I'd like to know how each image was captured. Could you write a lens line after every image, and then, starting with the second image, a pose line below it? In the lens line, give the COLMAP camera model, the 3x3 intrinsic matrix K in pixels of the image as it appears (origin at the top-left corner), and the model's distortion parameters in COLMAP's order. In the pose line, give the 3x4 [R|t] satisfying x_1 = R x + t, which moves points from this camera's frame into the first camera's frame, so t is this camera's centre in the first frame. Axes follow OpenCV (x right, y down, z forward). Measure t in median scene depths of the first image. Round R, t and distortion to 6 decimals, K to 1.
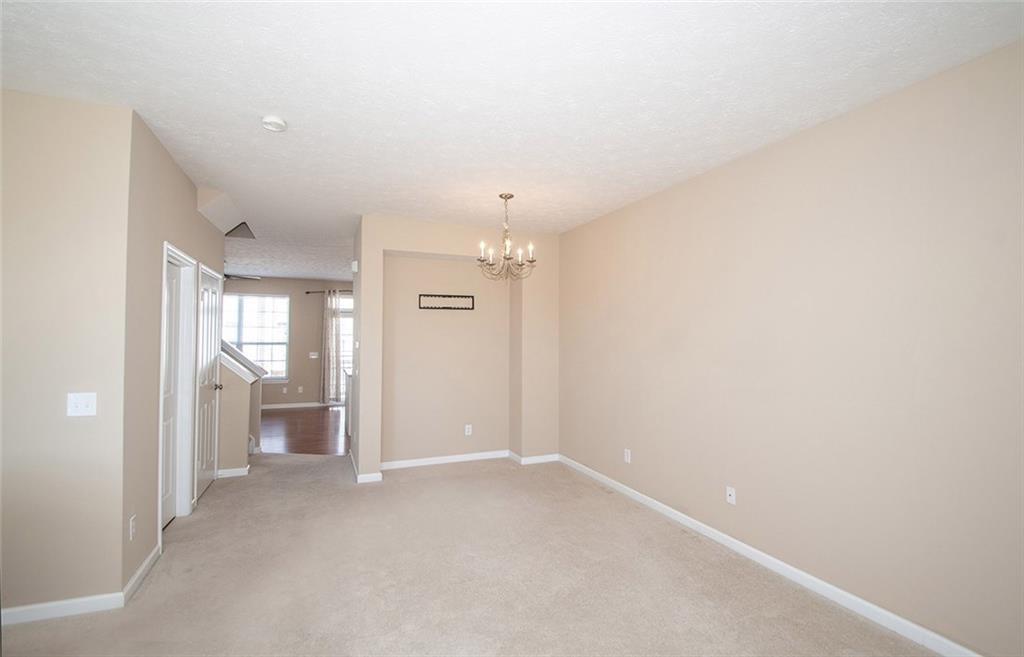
lens RADIAL K [[461.5, 0, 518.2], [0, 461.5, 327.2], [0, 0, 1]] dist [0.001637, 0.000006]
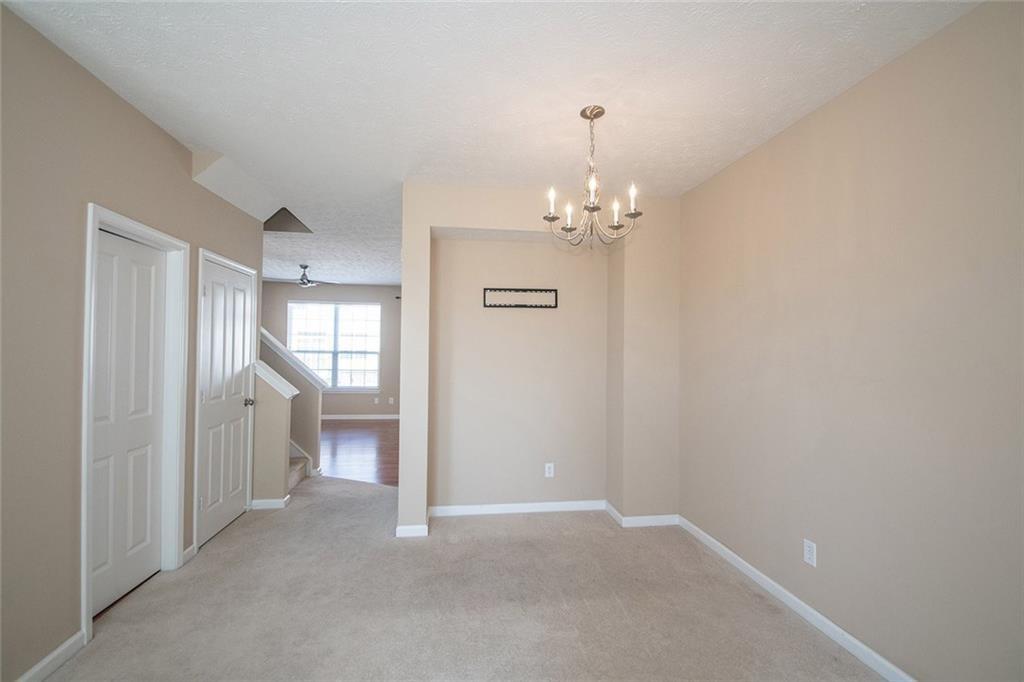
lens RADIAL K [[449.1, 0, 506.2], [0, 449.1, 343.1], [0, 0, 1]] dist [0.015409, -0.014959]
pose [[0.963490, 0.001942, -0.267737, 0.019810], [0.000423, 0.999961, 0.008775, 0.013051], [0.267744, -0.008568, 0.963452, 0.308431]]
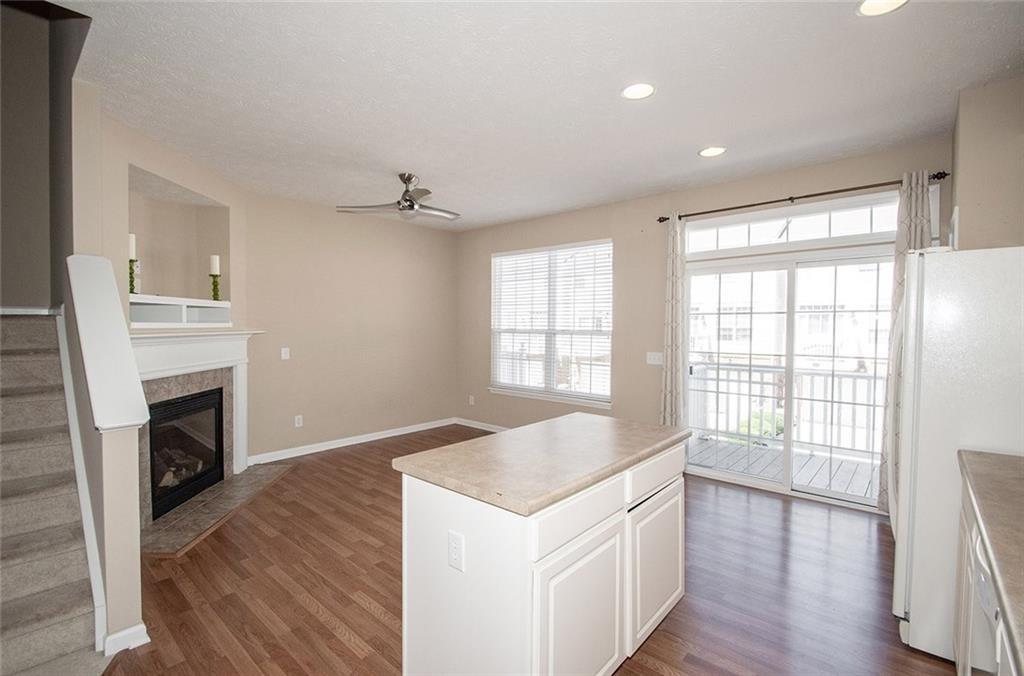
lens RADIAL K [[459.2, 0, 512.0], [0, 459.2, 338.0], [0, 0, 1]] dist [0.000157, 0.000001]
pose [[0.431399, 0.019580, -0.901949, -0.161328], [0.021276, 0.999266, 0.031869, 0.042140], [0.901910, -0.032938, 0.430665, 1.298386]]
